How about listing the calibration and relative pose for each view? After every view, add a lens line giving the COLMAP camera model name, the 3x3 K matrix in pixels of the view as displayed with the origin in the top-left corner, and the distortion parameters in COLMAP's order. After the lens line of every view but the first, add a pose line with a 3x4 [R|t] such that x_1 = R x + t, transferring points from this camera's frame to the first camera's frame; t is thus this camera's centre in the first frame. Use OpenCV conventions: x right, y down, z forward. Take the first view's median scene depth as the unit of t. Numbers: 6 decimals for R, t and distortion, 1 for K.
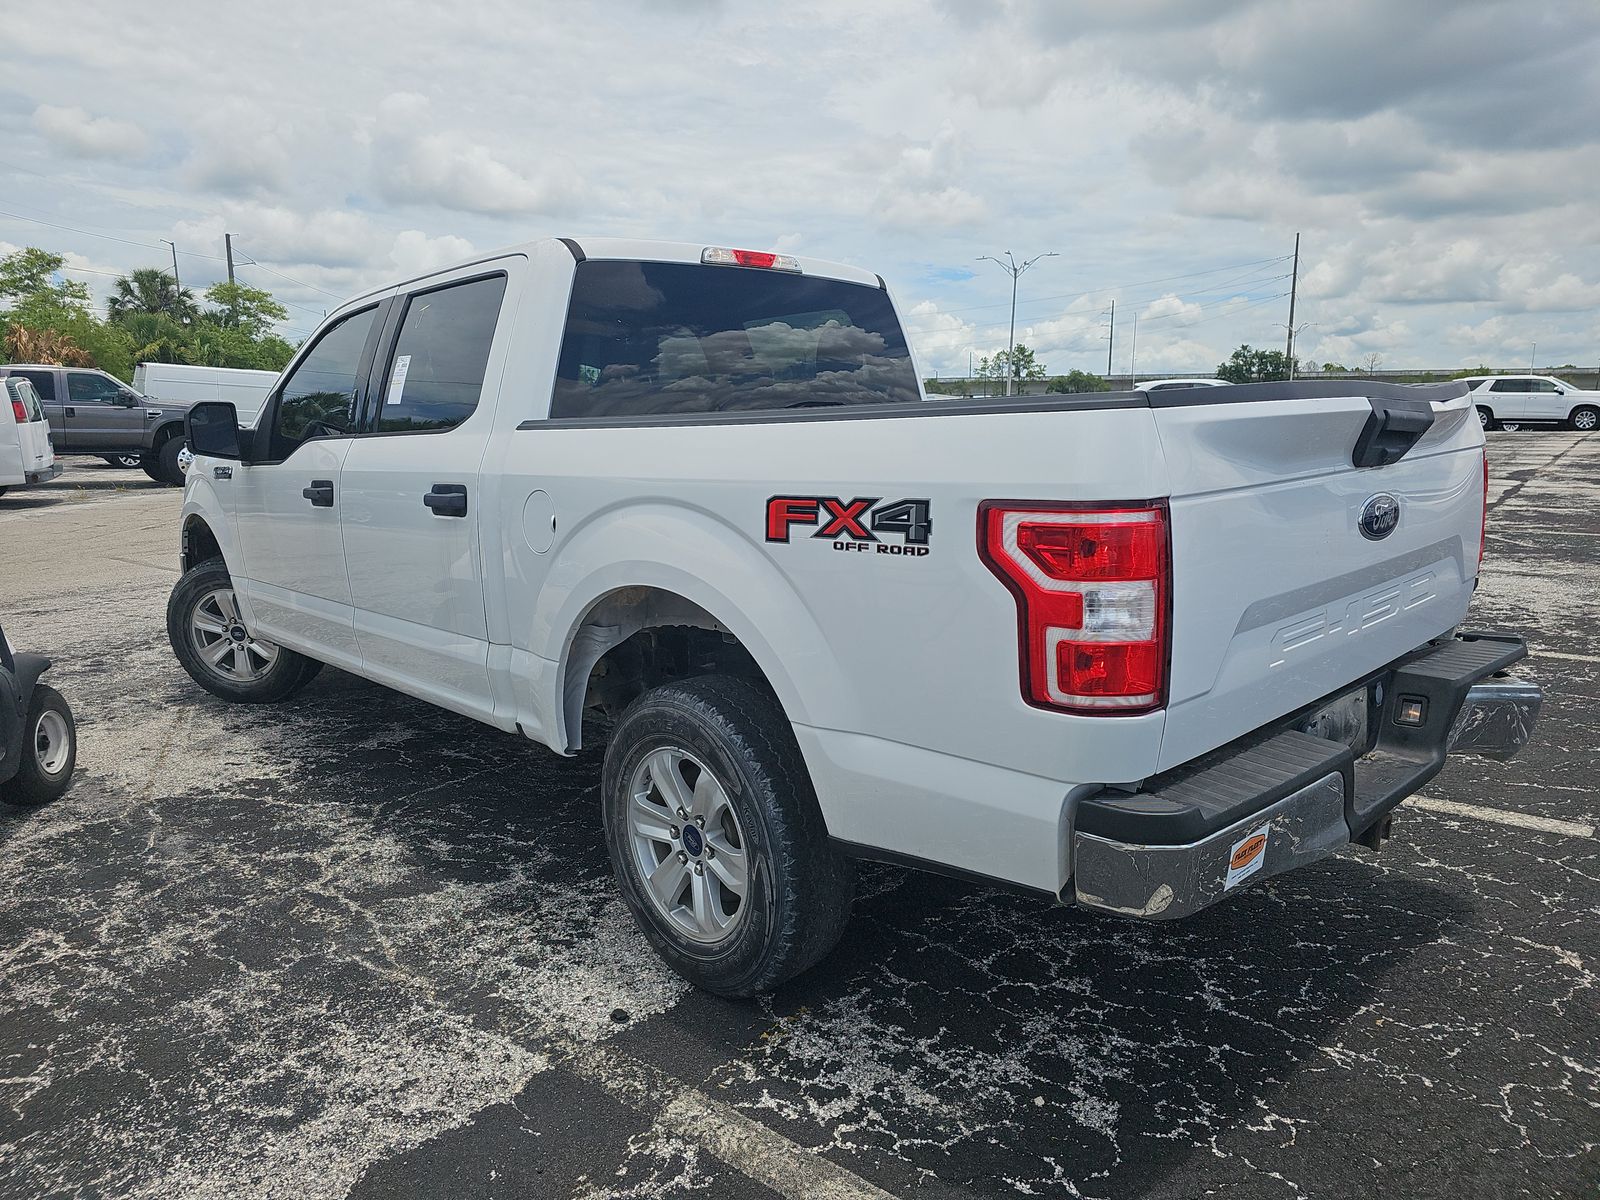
lens RADIAL K [[1060.9, 0, 776.2], [0, 1060.9, 597.5], [0, 0, 1]] dist [0.027100, -0.027131]
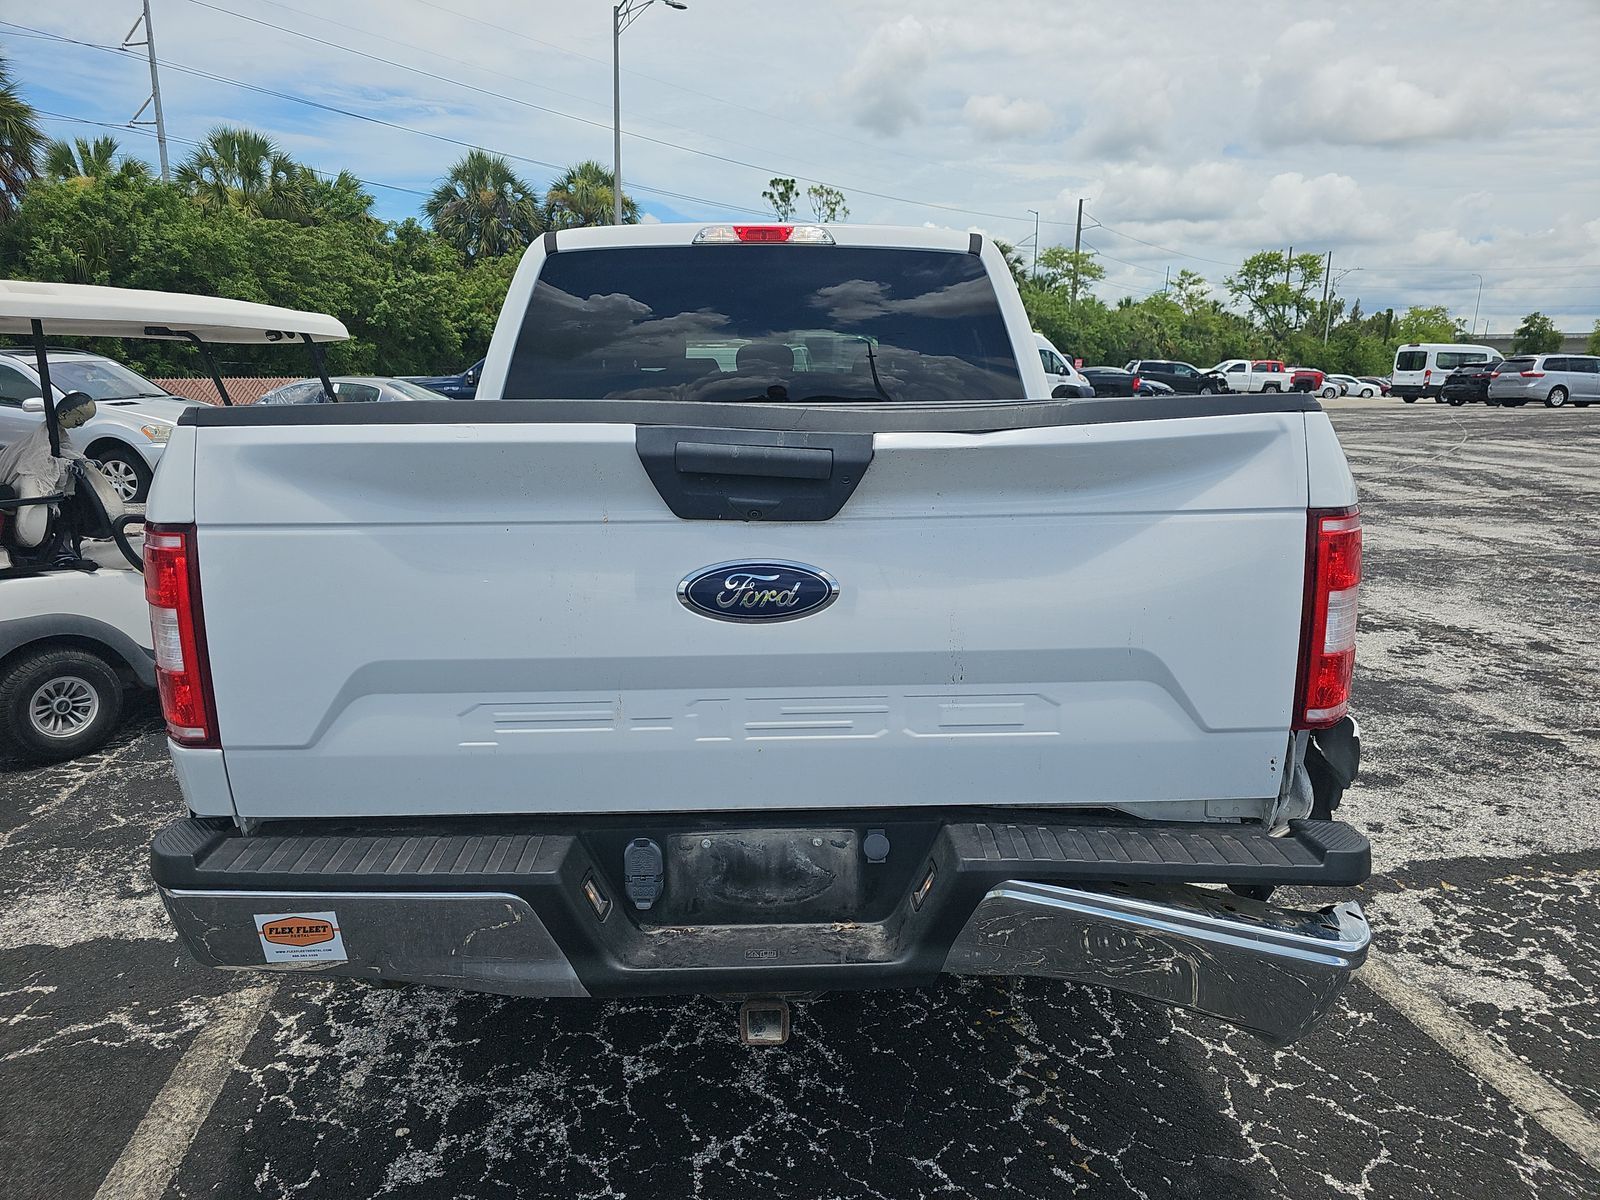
lens RADIAL K [[1060.9, 0, 779.1], [0, 1060.9, 618.3], [0, 0, 1]] dist [0.027100, -0.027131]
pose [[0.741423, 0.162191, -0.651142, 0.903105], [-0.124605, 0.986751, 0.103906, -0.114715], [0.659367, 0.004097, 0.751810, 0.418781]]
